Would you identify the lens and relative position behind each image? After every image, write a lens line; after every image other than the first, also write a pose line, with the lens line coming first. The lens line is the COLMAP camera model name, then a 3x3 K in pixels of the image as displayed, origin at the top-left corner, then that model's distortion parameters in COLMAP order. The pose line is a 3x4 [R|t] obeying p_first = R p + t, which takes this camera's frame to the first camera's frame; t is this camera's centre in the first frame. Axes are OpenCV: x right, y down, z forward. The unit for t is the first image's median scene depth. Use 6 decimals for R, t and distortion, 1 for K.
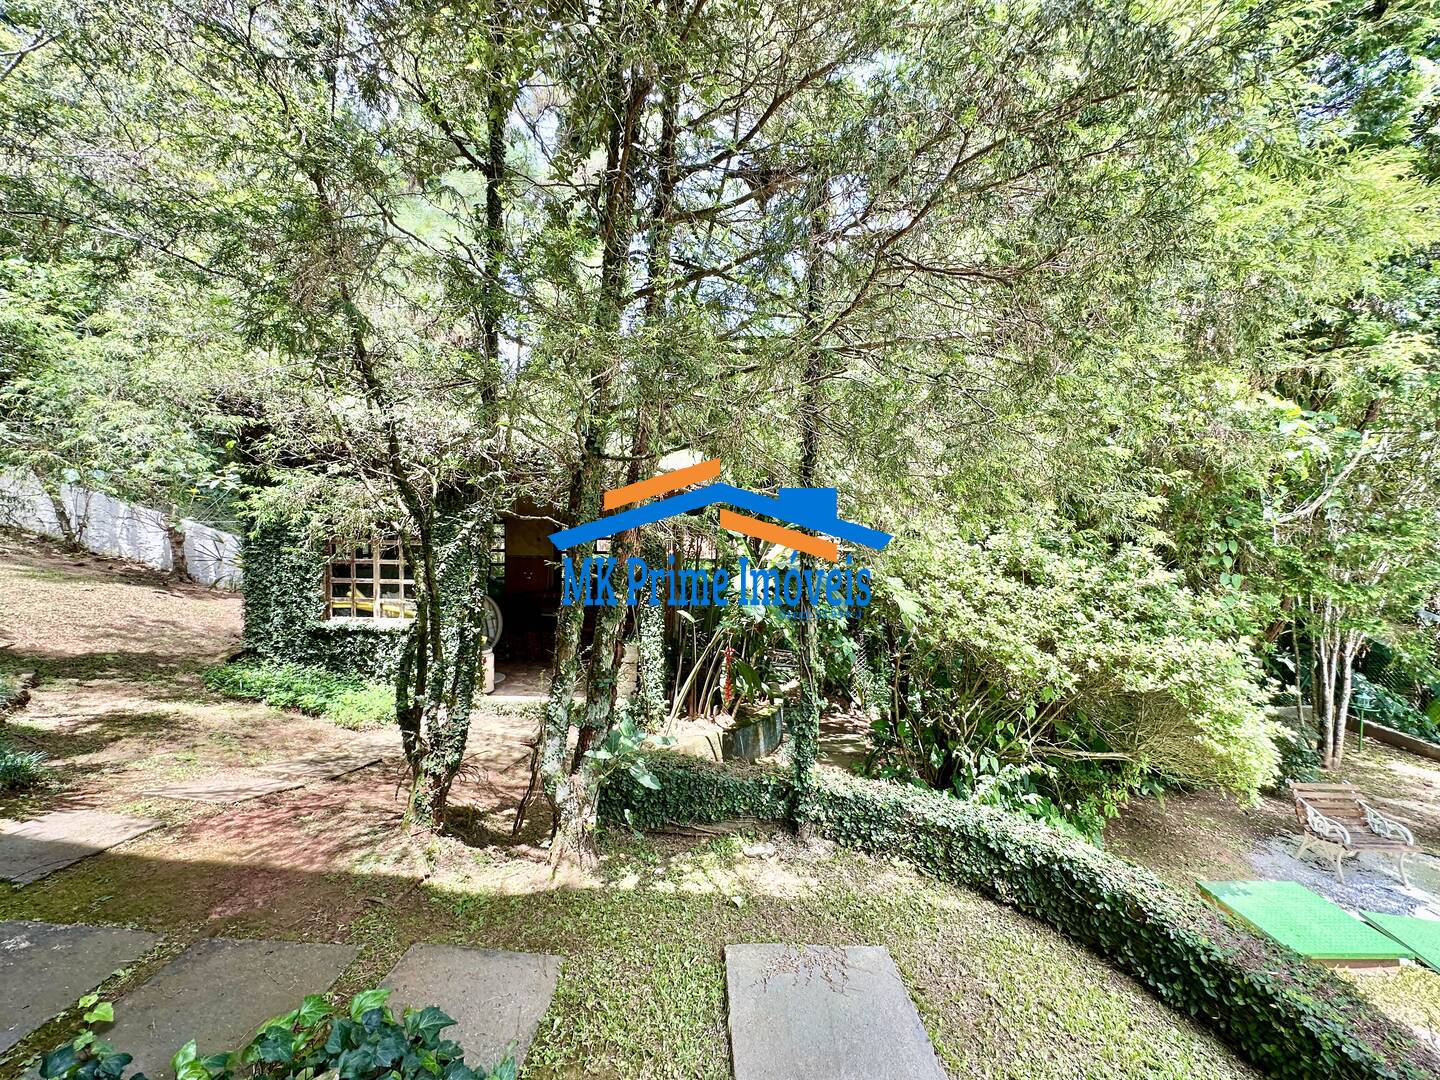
lens RADIAL K [[577.5, 0, 720.6], [0, 577.5, 538.3], [0, 0, 1]] dist [-0.003709, -0.000062]
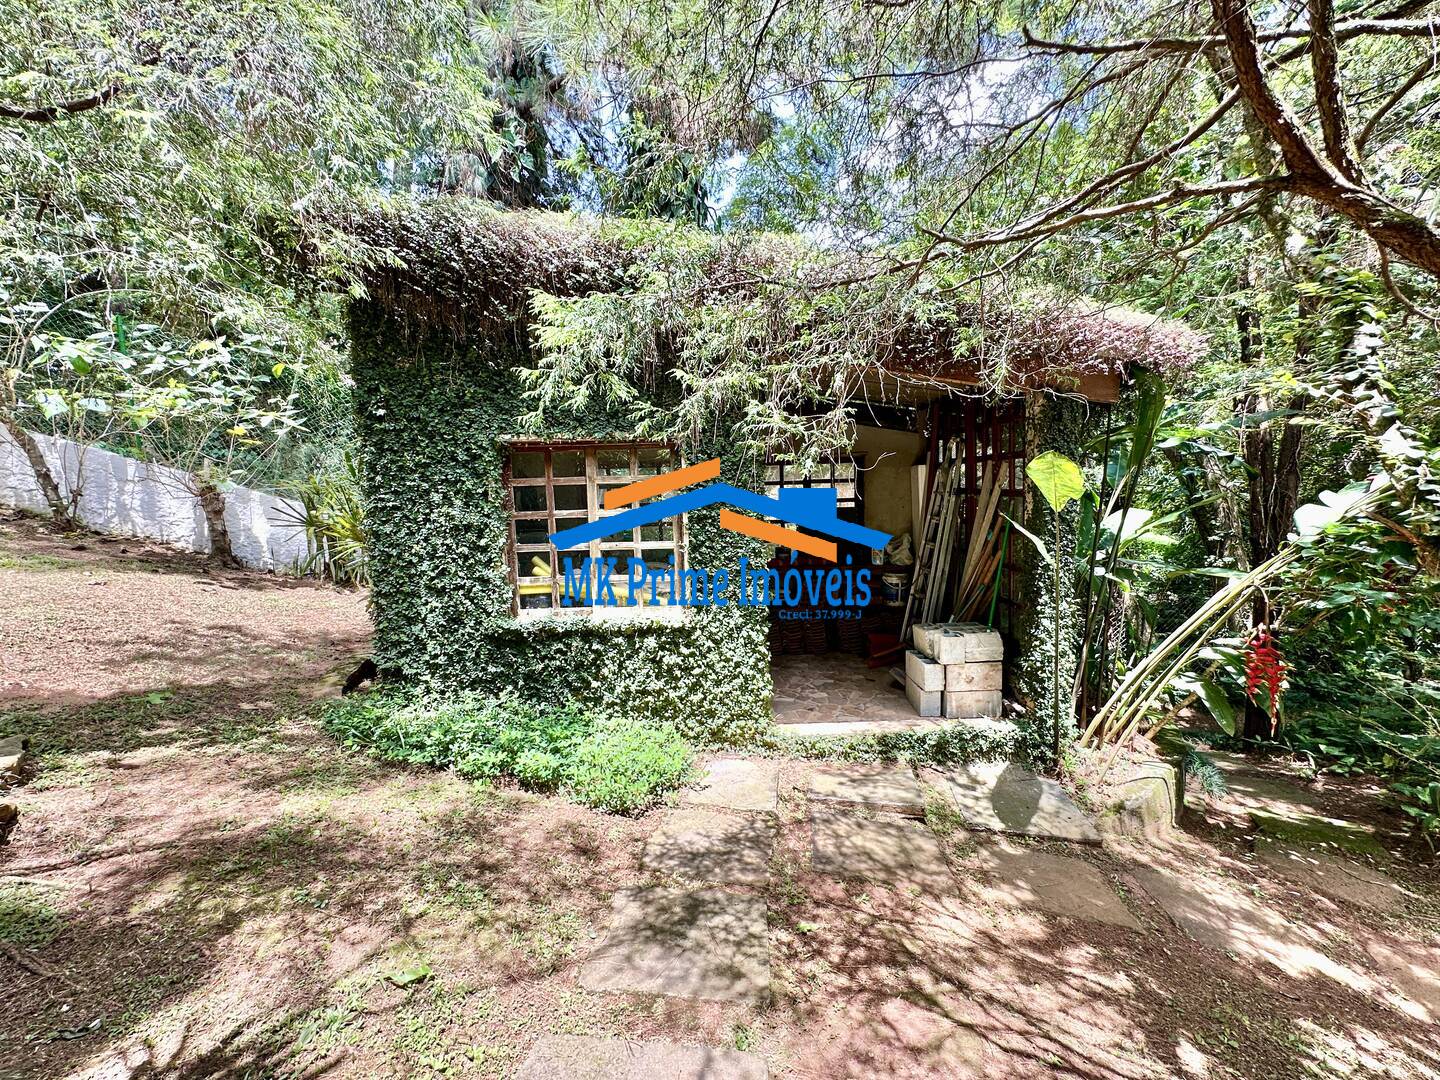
lens RADIAL K [[577.5, 0, 720.4], [0, 577.5, 541.1], [0, 0, 1]] dist [-0.003709, -0.000062]
pose [[0.999098, -0.041662, 0.008153, -0.477155], [0.041141, 0.997581, 0.056038, 0.041400], [-0.010468, -0.055652, 0.998395, 0.412718]]
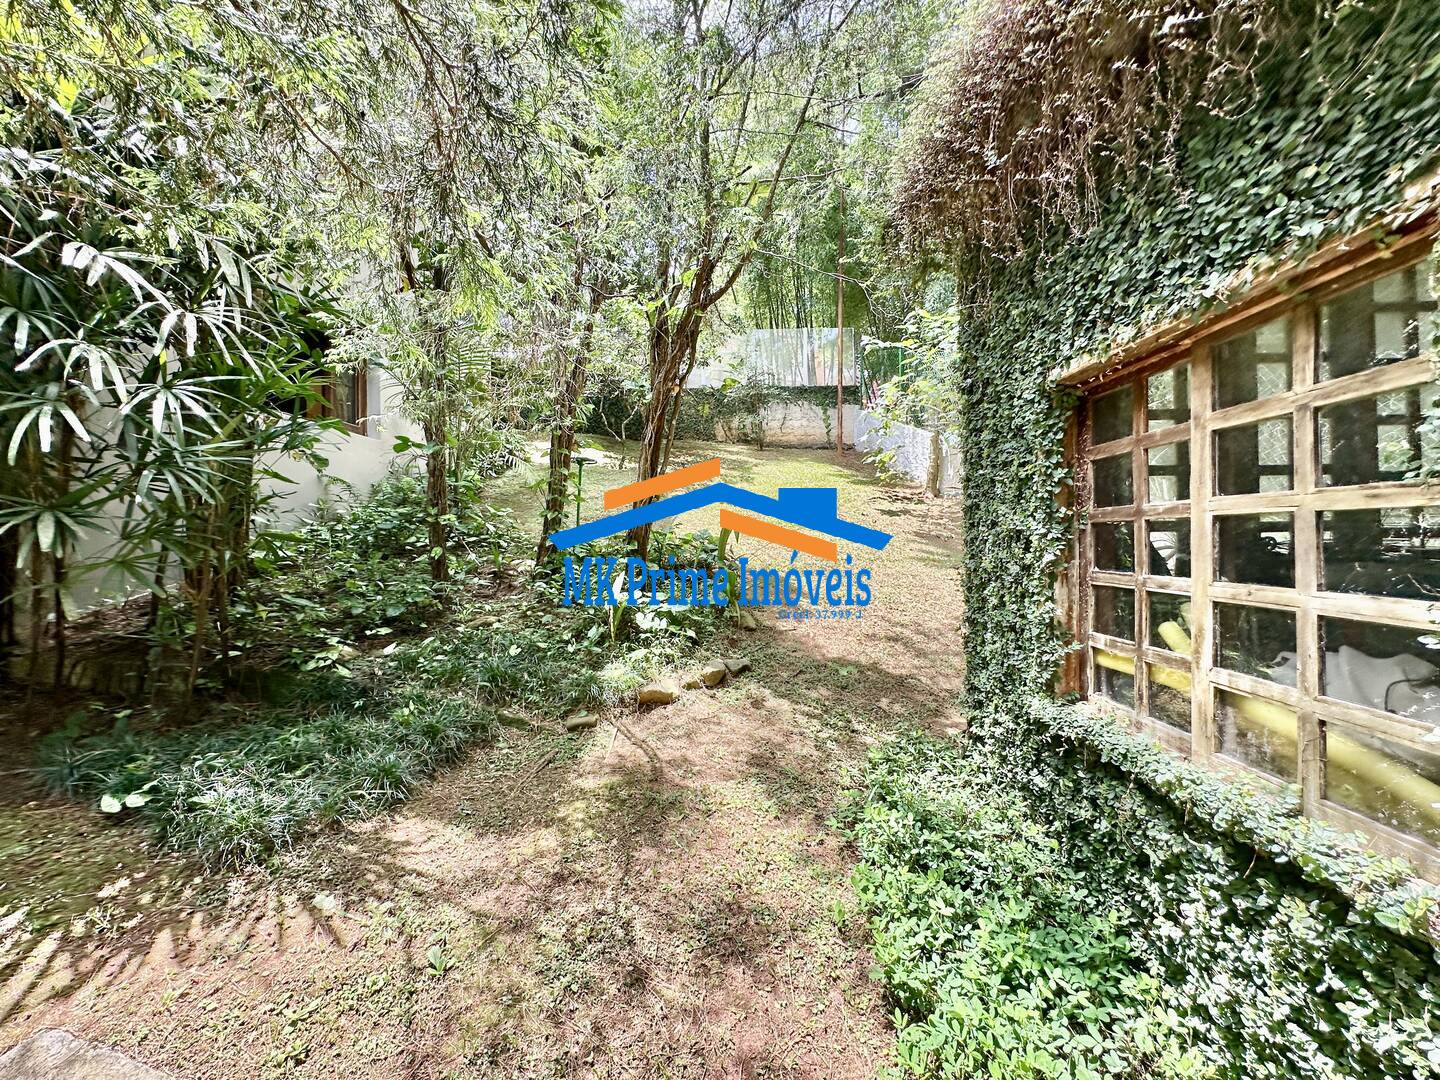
lens RADIAL K [[577.5, 0, 721.1], [0, 577.5, 535.3], [0, 0, 1]] dist [-0.003709, -0.000062]
pose [[-0.021291, -0.012958, -0.999689, -0.360083], [-0.019446, 0.999732, -0.012544, 0.059181], [0.999584, 0.019172, -0.021538, 0.816339]]
